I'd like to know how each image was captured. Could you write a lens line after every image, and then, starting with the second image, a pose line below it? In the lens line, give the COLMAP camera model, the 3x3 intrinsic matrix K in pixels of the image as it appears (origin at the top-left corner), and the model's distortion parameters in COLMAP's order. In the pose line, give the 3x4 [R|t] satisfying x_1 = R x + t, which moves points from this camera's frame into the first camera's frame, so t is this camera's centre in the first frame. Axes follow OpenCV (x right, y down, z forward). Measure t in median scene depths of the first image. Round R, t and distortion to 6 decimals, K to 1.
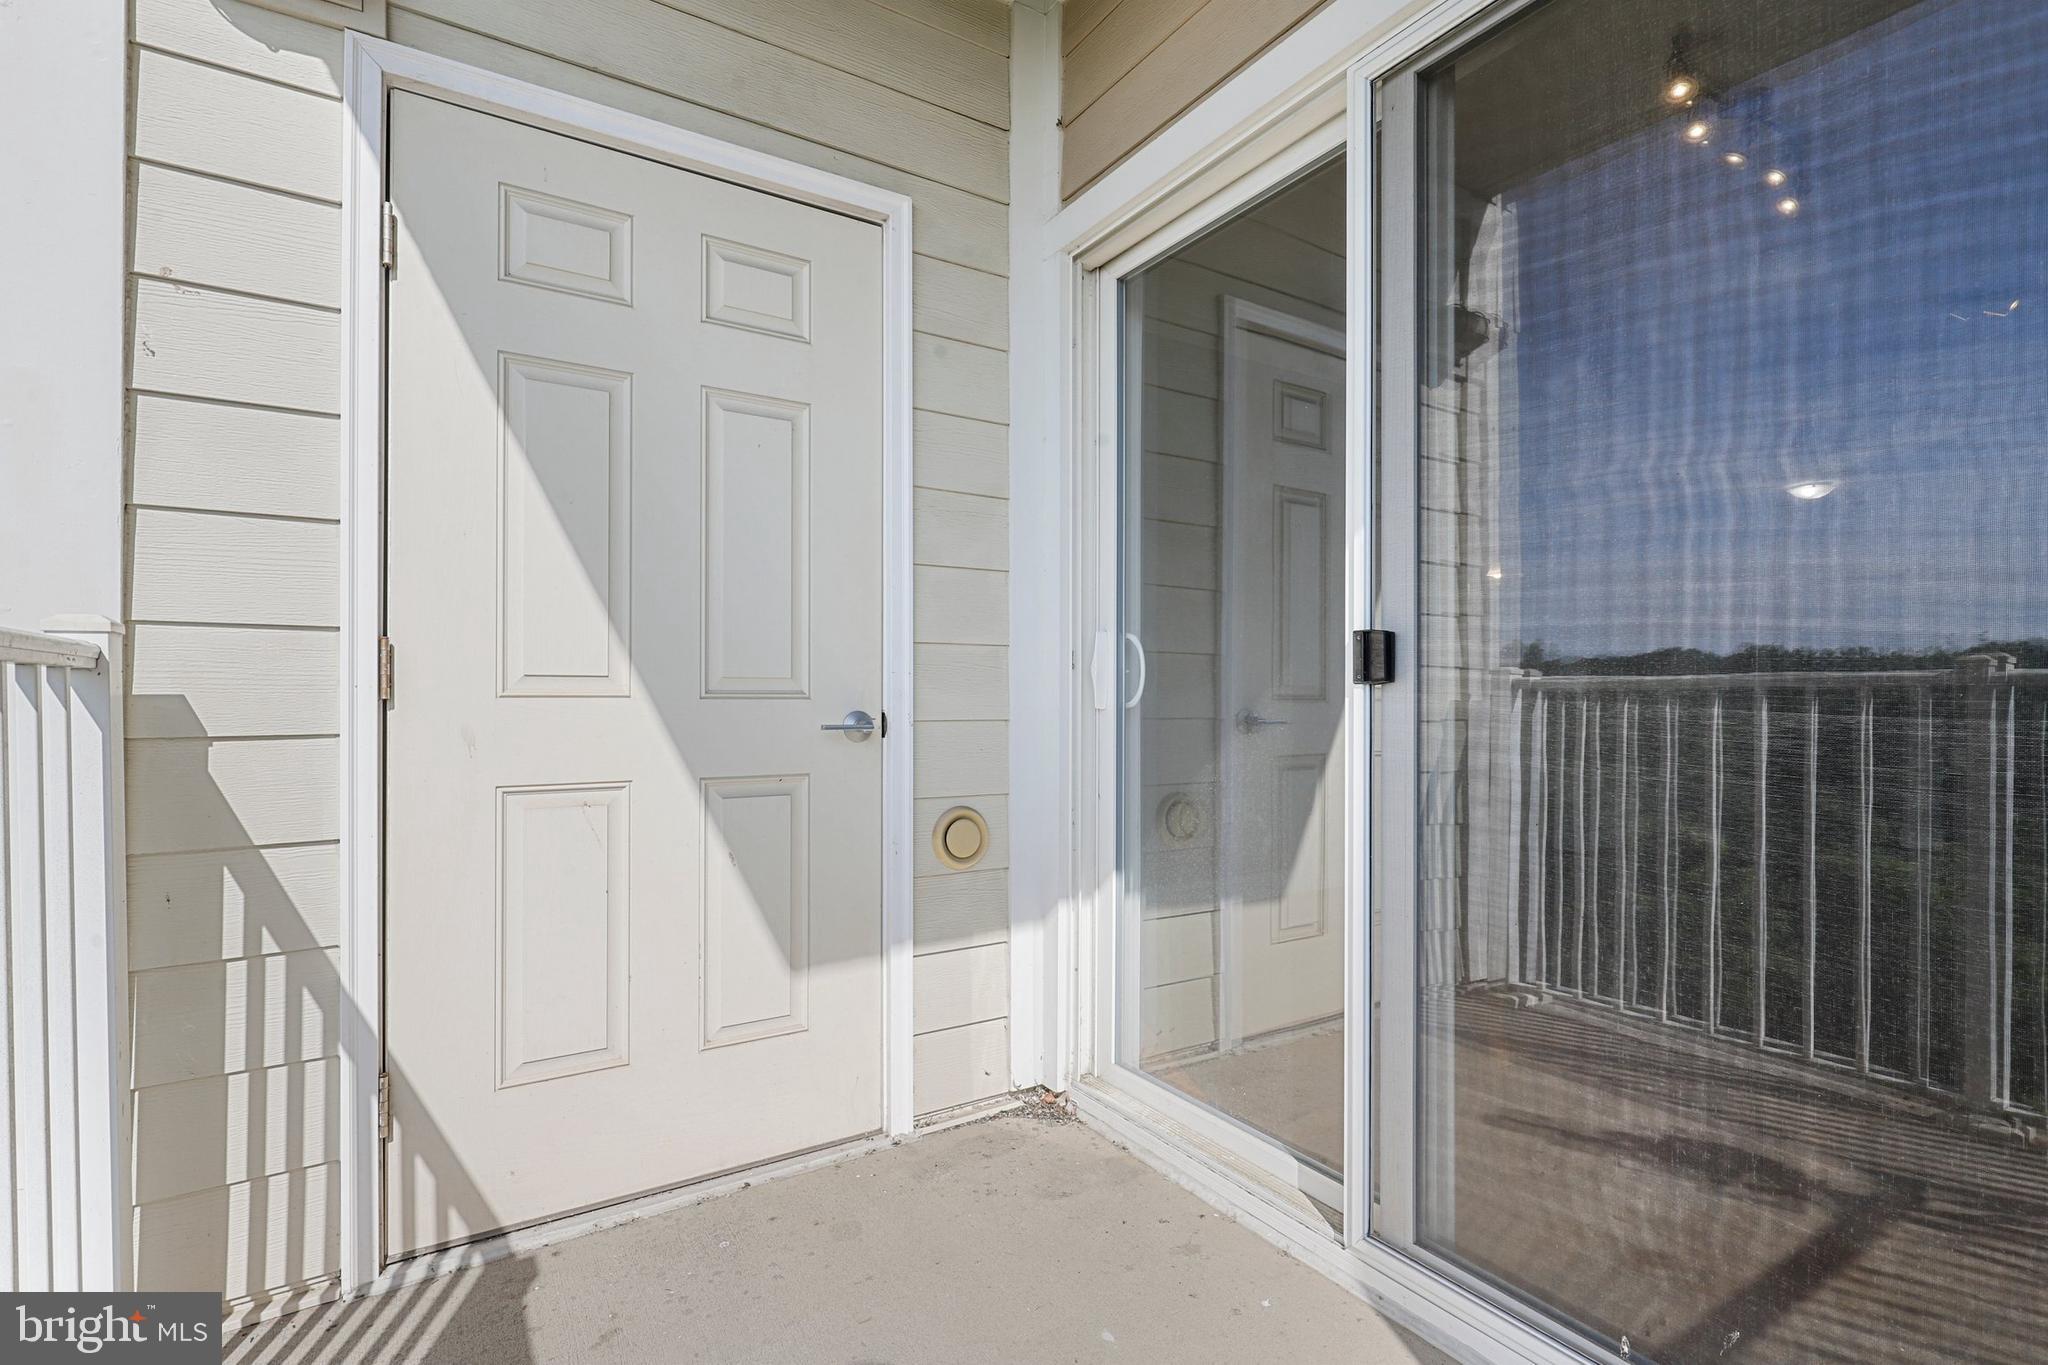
lens RADIAL K [[942.2, 0, 1024.0], [0, 942.2, 682.5], [0, 0, 1]] dist [-0.003391, 0.000442]
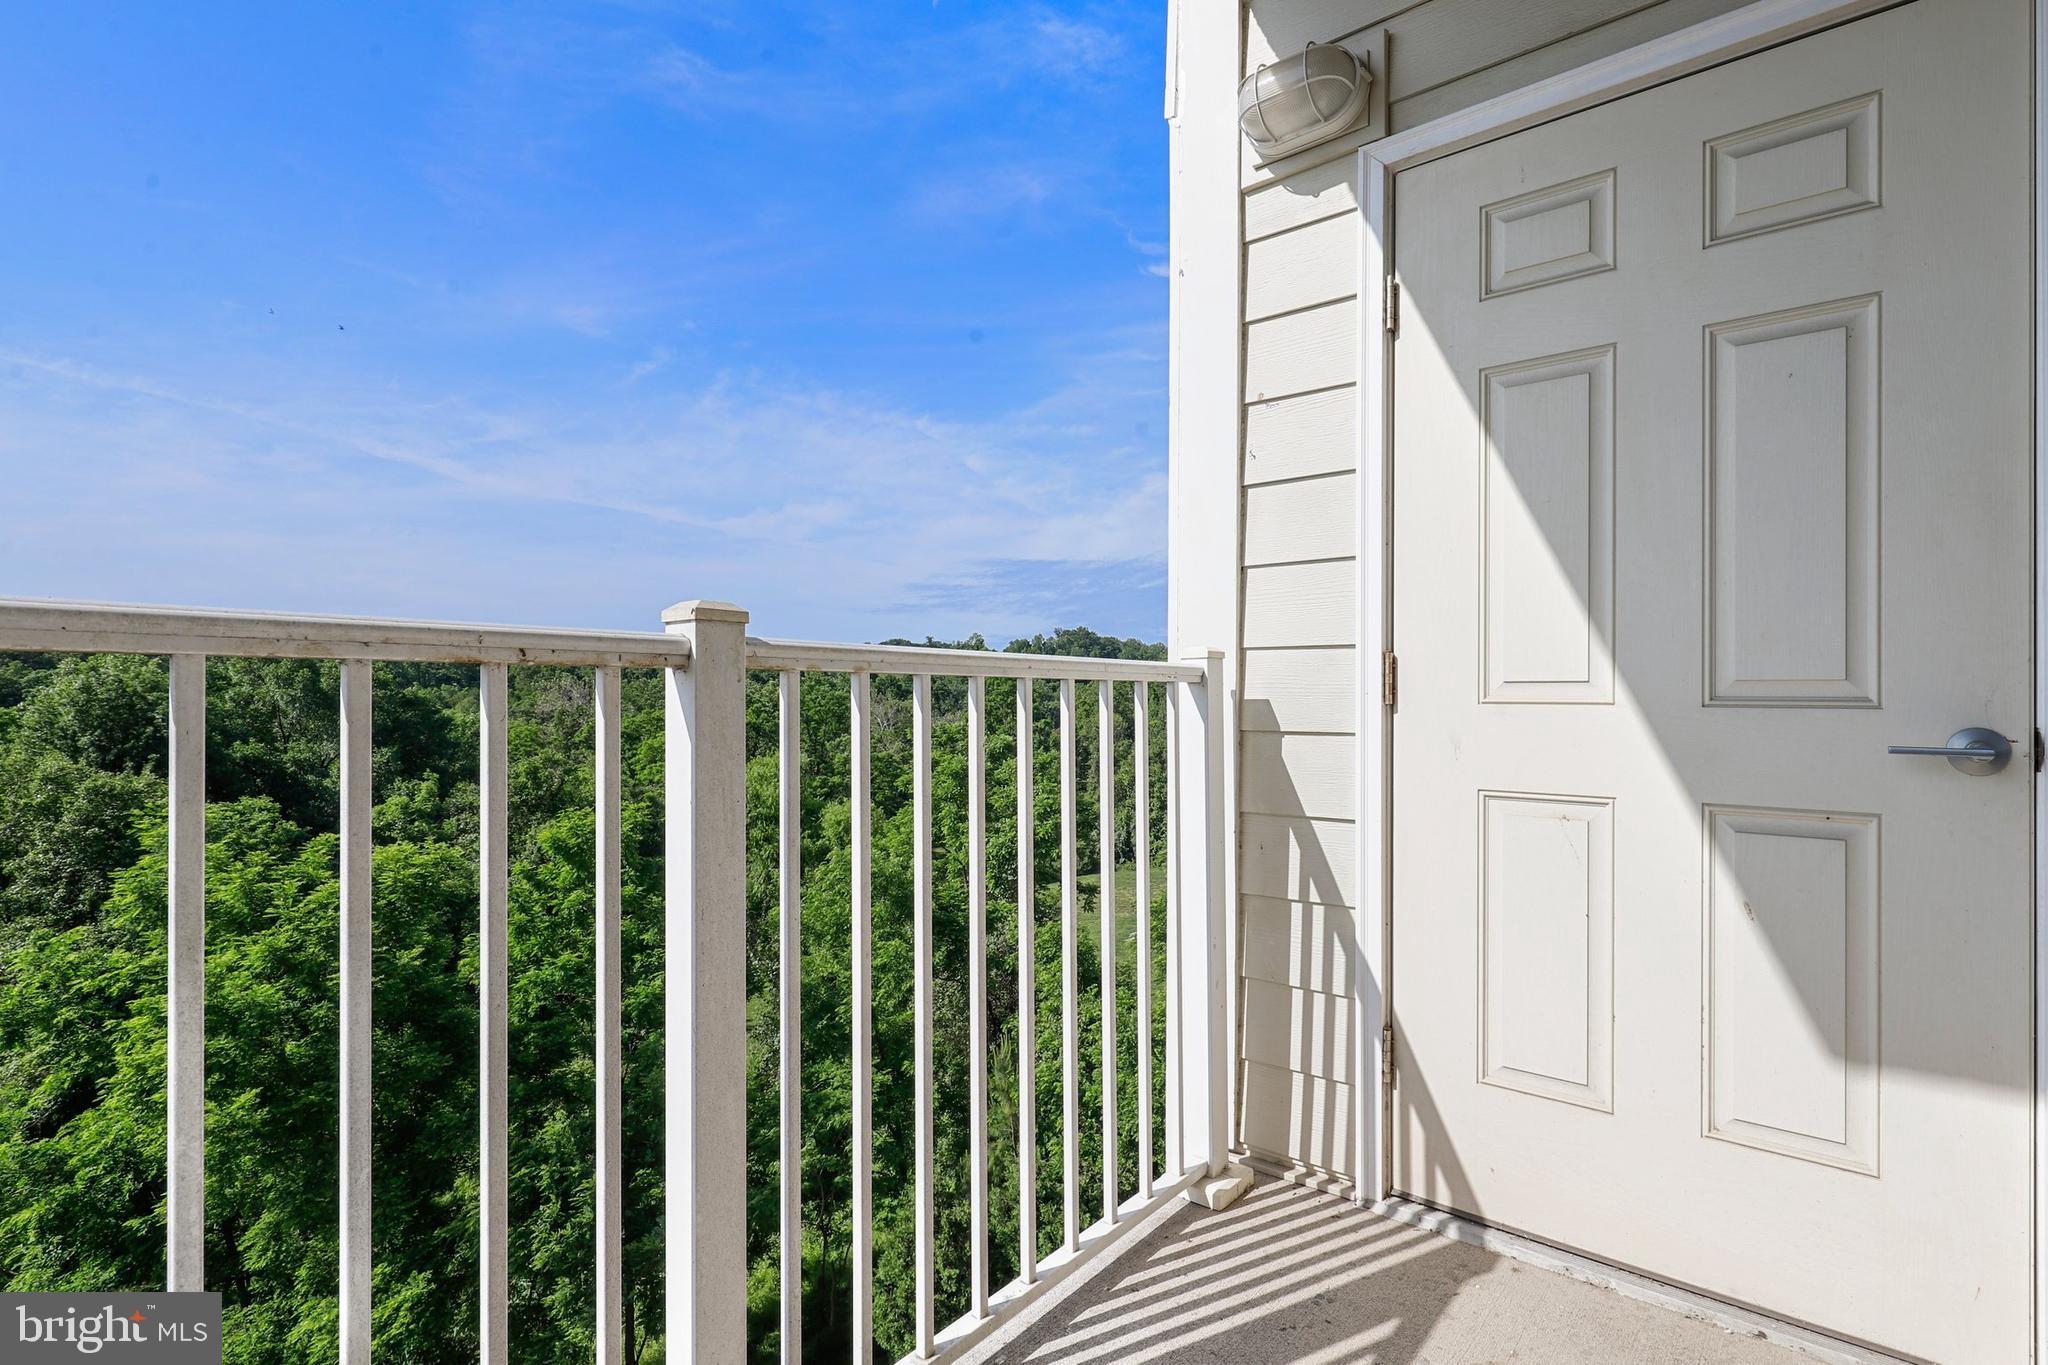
lens RADIAL K [[992.5, 0, 1047.3], [0, 992.5, 688.0], [0, 0, 1]] dist [0.001402, 0.000557]
pose [[0.321082, -0.010335, -0.946995, 0.337199], [0.006072, 0.999942, -0.008854, 0.005440], [0.947032, -0.002907, 0.321127, 0.203743]]
